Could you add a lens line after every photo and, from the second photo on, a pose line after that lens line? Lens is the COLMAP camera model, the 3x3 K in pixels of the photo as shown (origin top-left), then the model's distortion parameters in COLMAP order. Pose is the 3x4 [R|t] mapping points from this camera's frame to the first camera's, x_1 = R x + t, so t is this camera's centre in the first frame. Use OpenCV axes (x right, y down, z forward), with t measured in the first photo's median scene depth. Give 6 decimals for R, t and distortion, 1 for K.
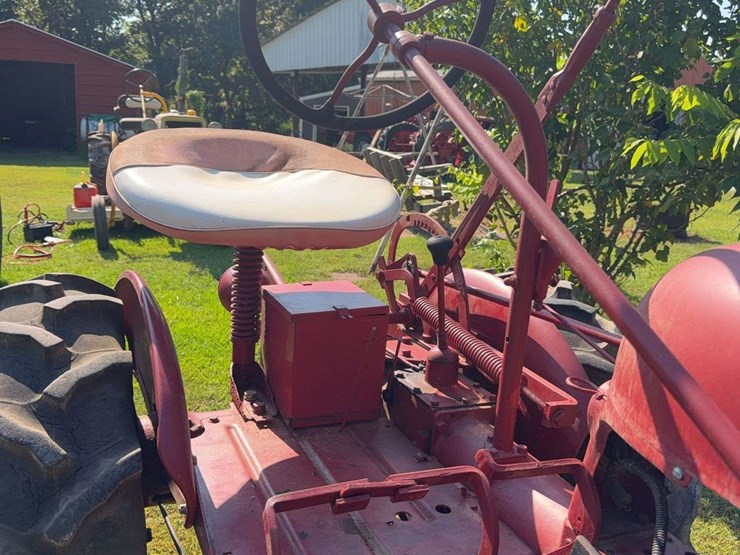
lens RADIAL K [[697.2, 0, 356.9], [0, 697.2, 279.5], [0, 0, 1]] dist [0.129109, -0.259833]
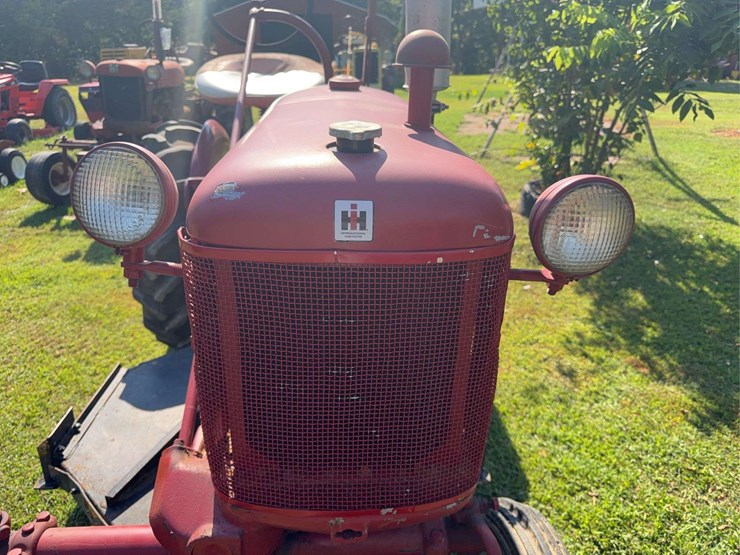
lens RADIAL K [[527.3, 0, 371.1], [0, 527.3, 268.6], [0, 0, 1]] dist [0.005661, -0.024454]
pose [[0.942519, 0.082838, -0.323723, 0.852666], [-0.026375, 0.984205, 0.175059, 0.165892], [0.333111, -0.156458, 0.929816, -0.564615]]
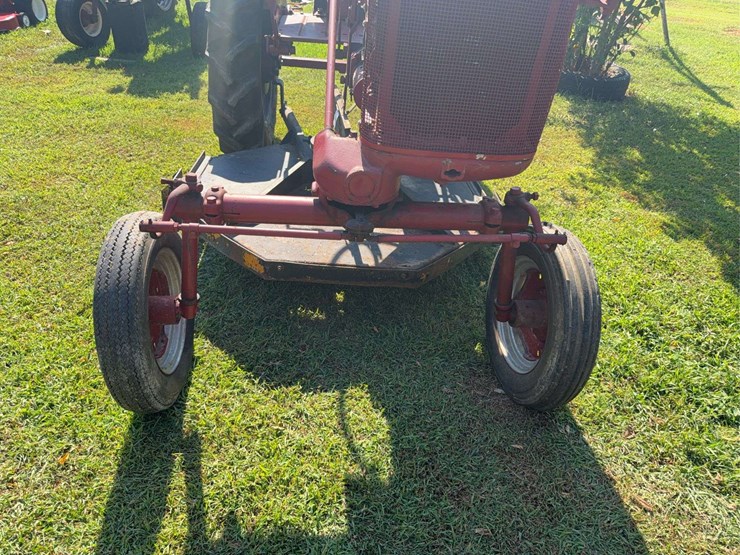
lens RADIAL K [[523.0, 0, 374.8], [0, 523.0, 264.8], [0, 0, 1]] dist [0.029471, -0.046679]
pose [[0.942744, 0.194033, -0.271264, 0.812743], [-0.093469, 0.934462, 0.343575, 0.412217], [0.320151, -0.298549, 0.899095, -0.984588]]
